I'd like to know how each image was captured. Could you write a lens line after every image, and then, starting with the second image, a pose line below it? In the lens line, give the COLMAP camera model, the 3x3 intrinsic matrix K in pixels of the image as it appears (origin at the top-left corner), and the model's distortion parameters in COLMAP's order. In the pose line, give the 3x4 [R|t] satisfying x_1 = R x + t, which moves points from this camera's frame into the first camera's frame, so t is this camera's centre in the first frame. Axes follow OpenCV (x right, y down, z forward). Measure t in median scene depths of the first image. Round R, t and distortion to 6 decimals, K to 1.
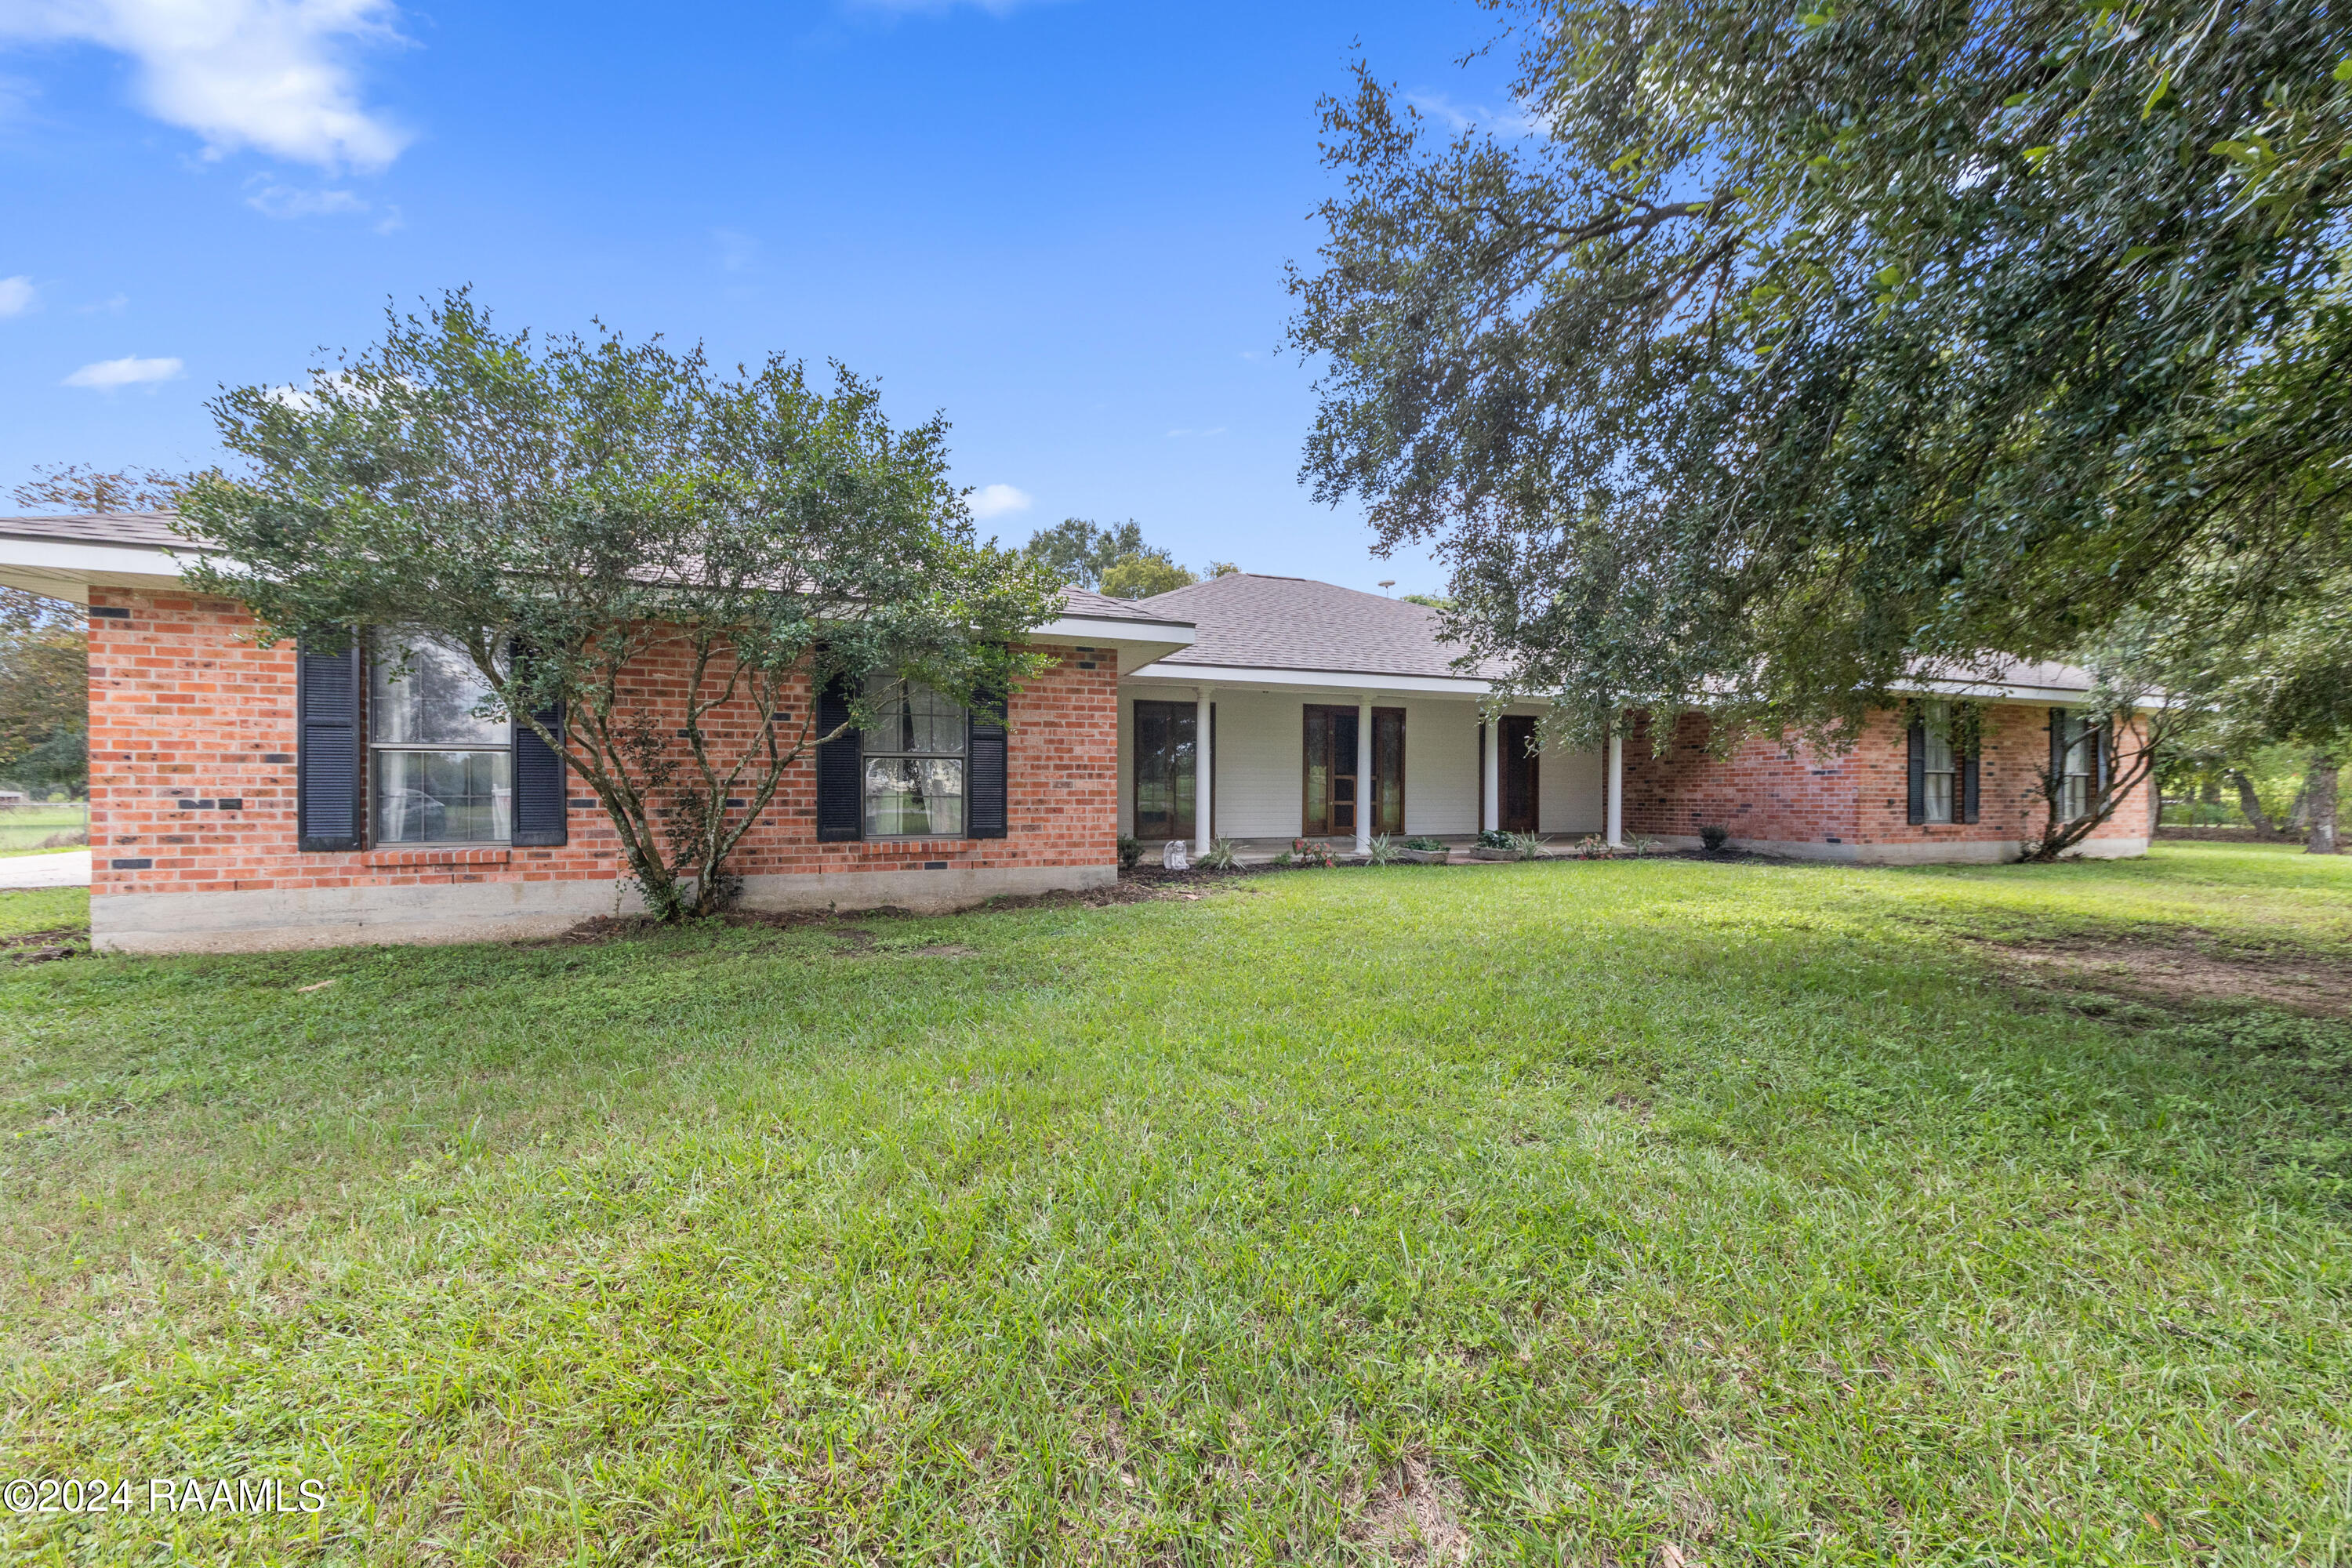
lens RADIAL K [[840.4, 0, 1171.5], [0, 840.4, 794.6], [0, 0, 1]] dist [0.003303, 0.000463]
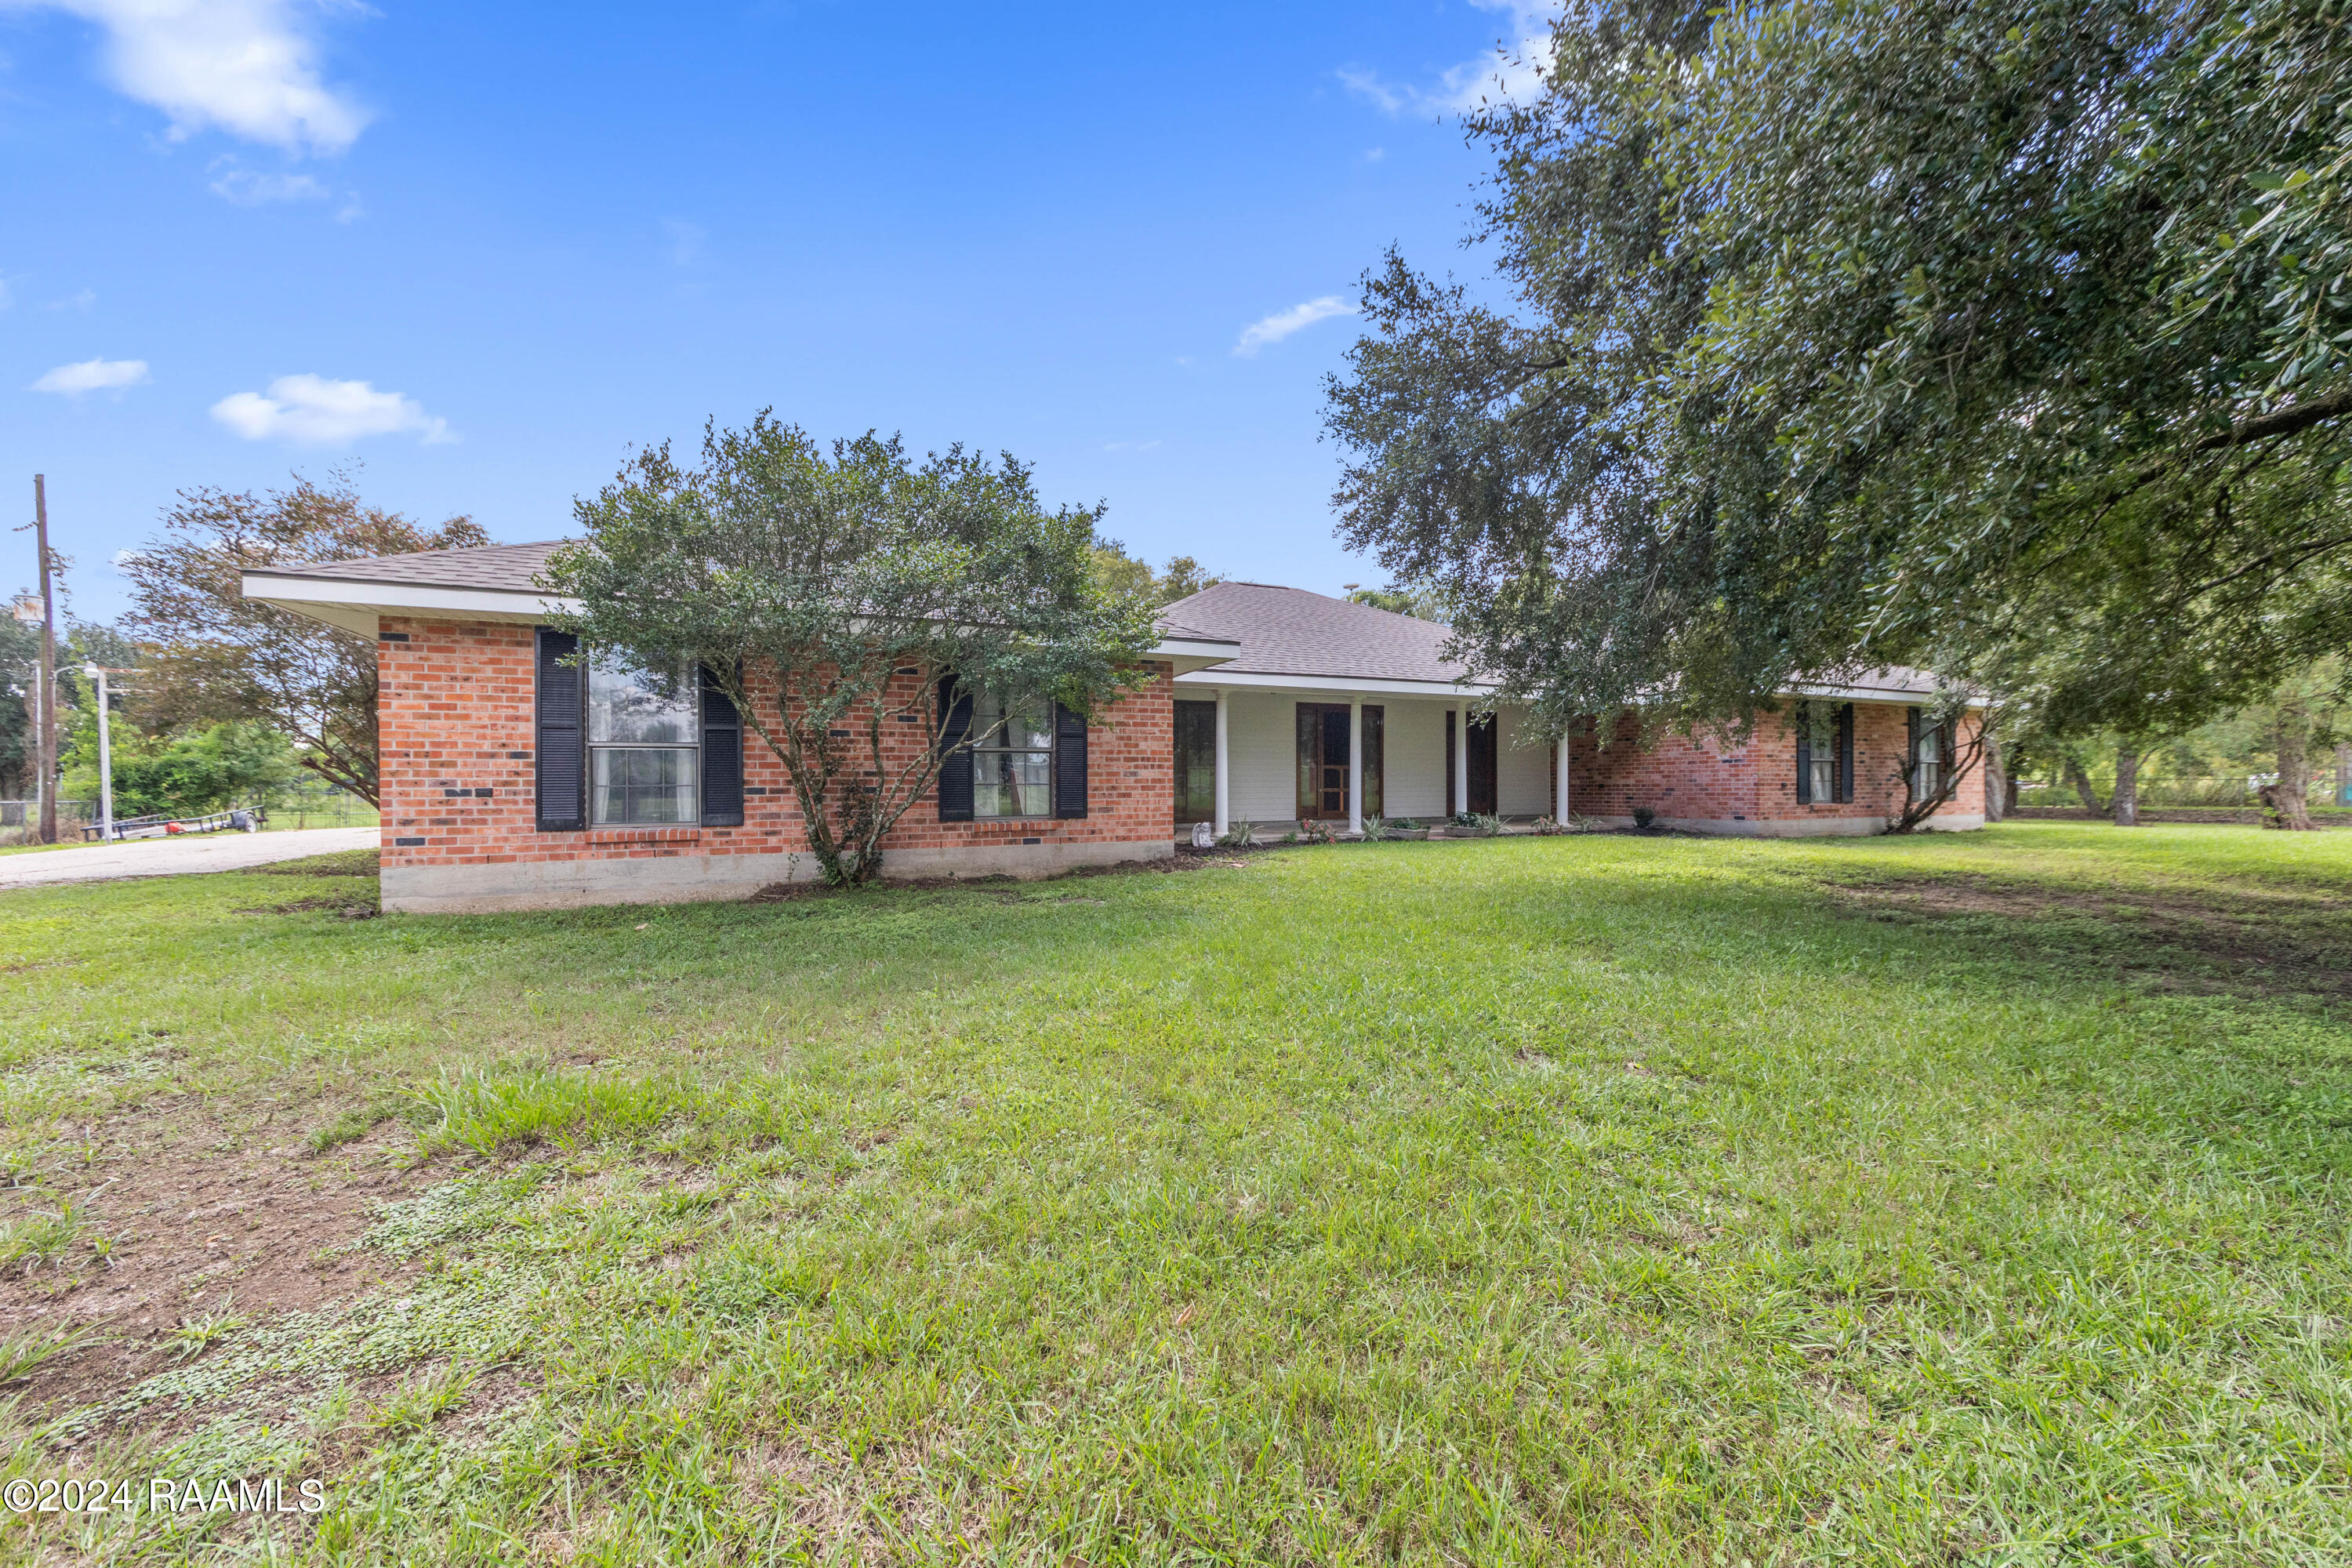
lens RADIAL K [[871.3, 0, 1179.5], [0, 871.3, 785.6], [0, 0, 1]] dist [0.000977, 0.000012]
pose [[0.996619, -0.006849, 0.081876, -0.165127], [0.006951, 0.999975, -0.000959, 0.007012], [-0.081867, 0.001525, 0.996642, -0.259724]]
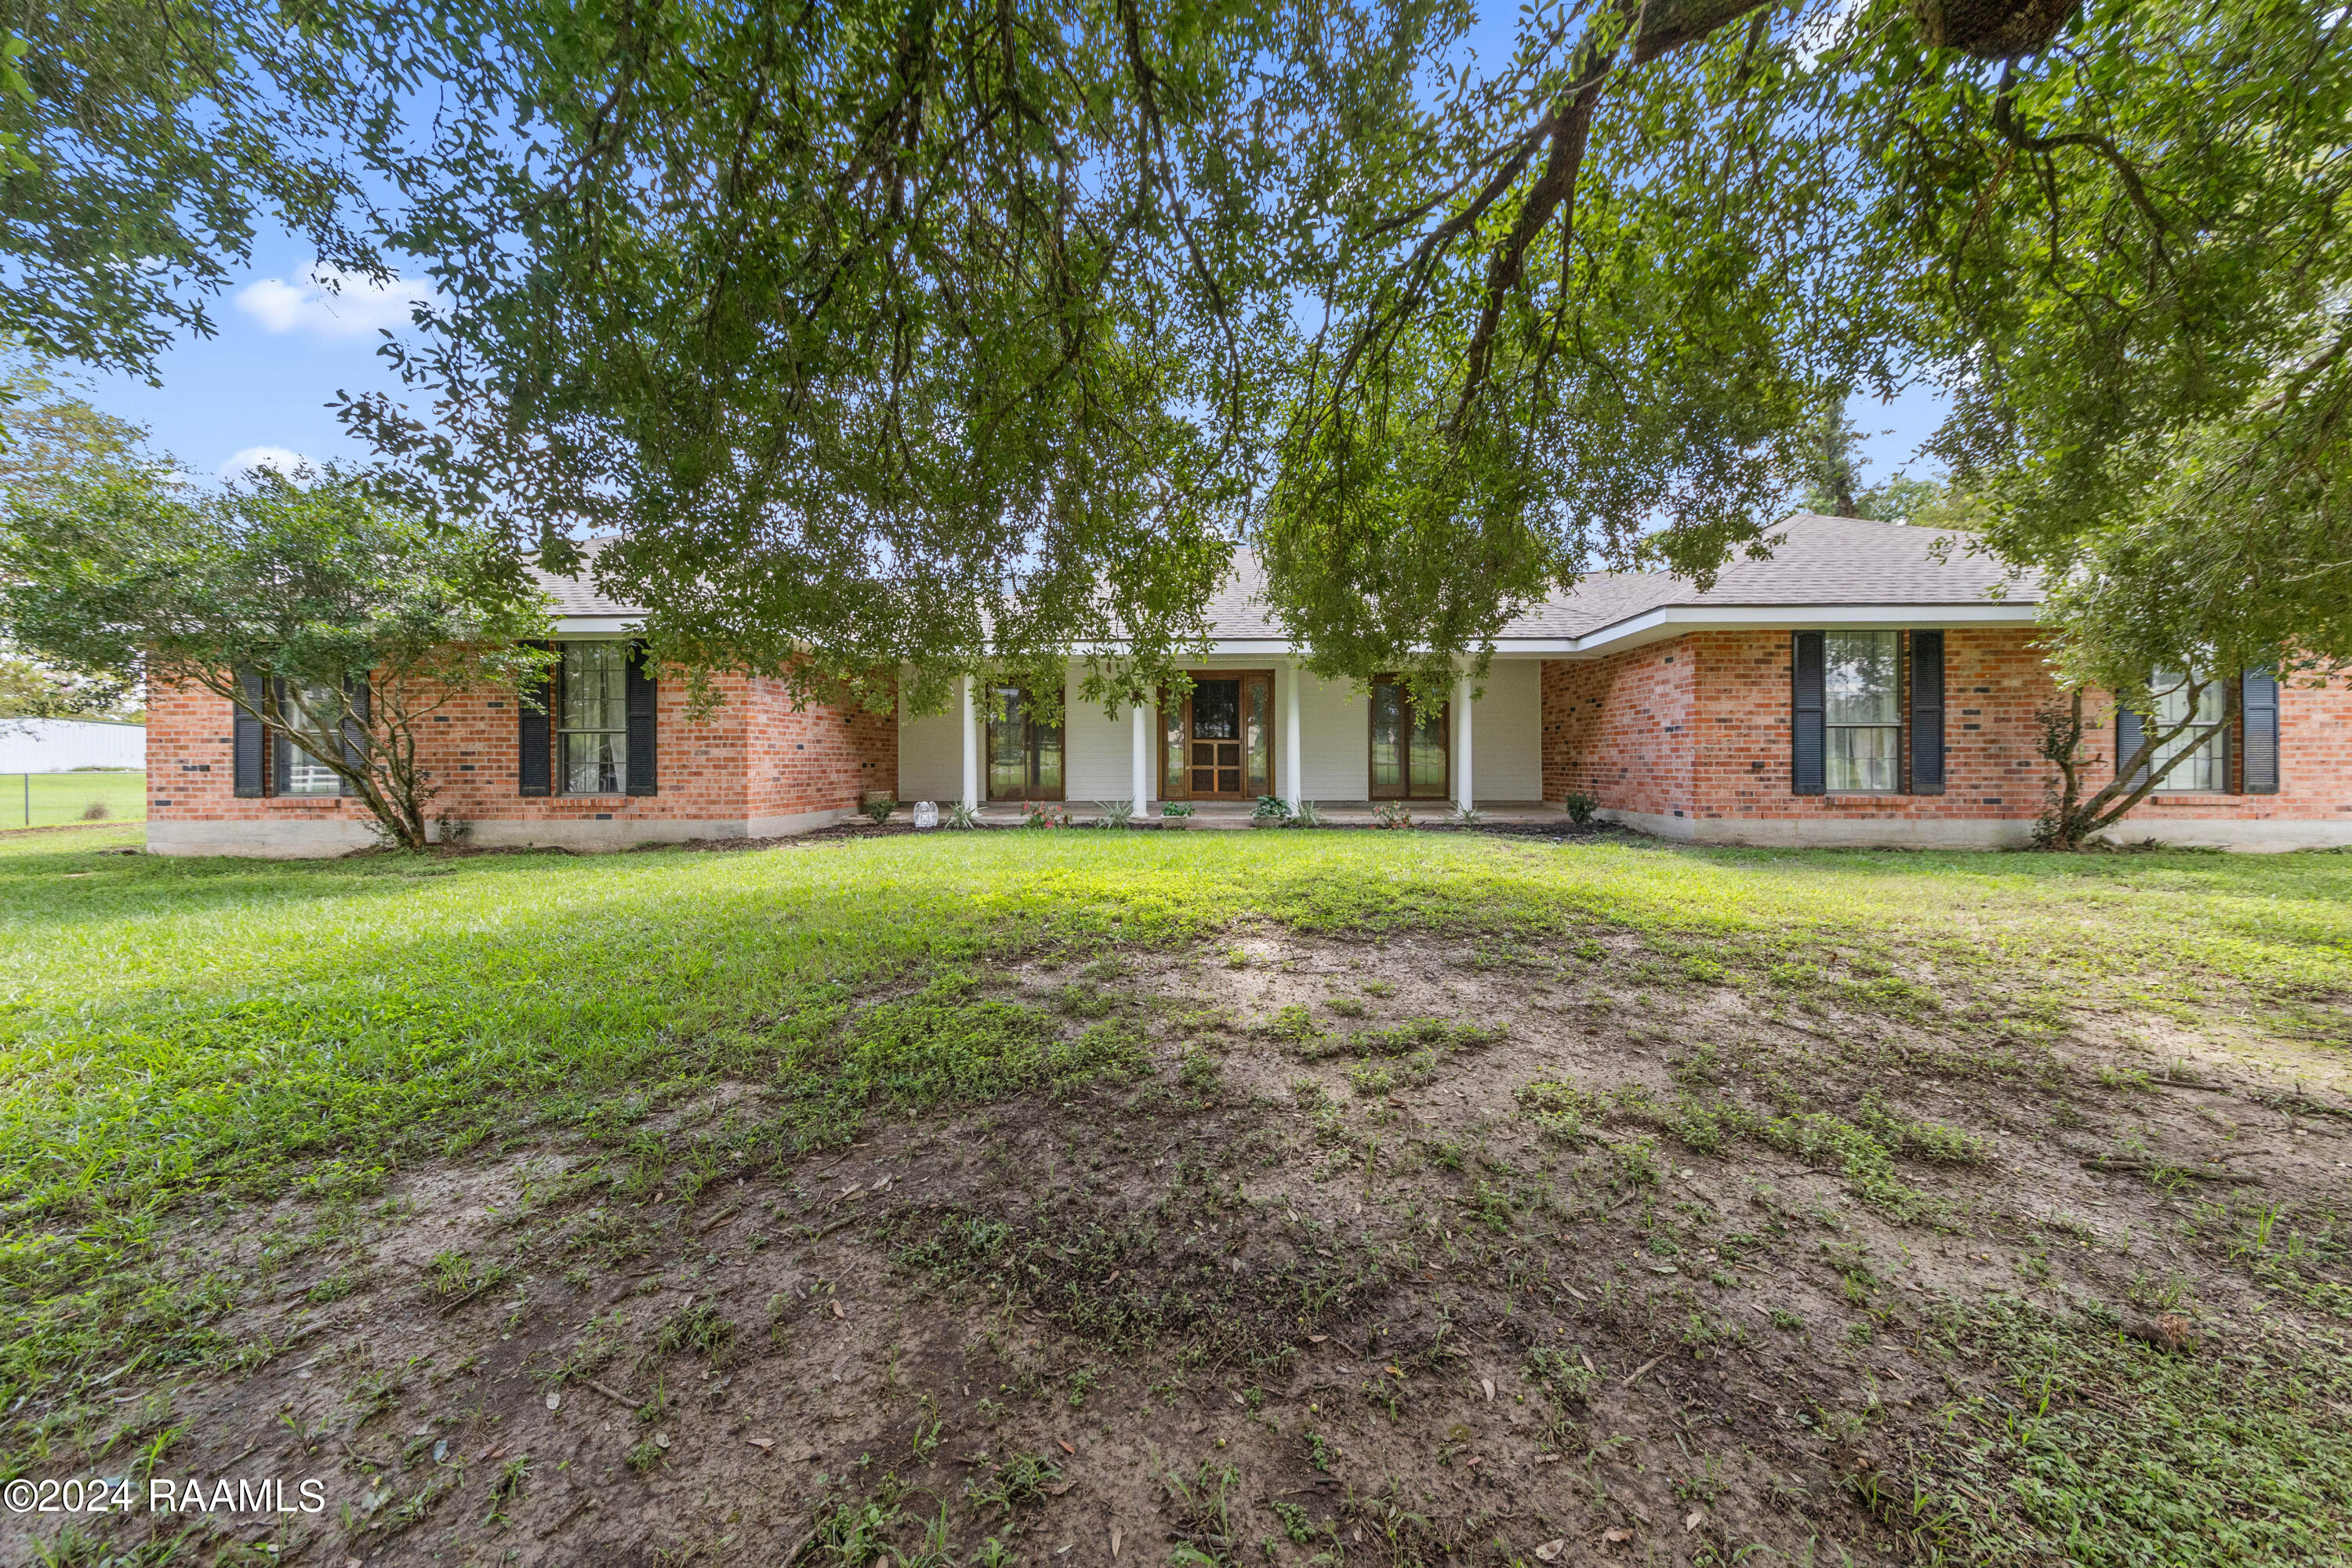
lens RADIAL K [[840.4, 0, 1176.3], [0, 840.4, 776.4], [0, 0, 1]] dist [0.003303, 0.000463]
pose [[0.929308, 0.003074, -0.369293, 0.978299], [0.004351, 0.999805, 0.019270, 0.002442], [0.369280, -0.019515, 0.929113, 0.123788]]
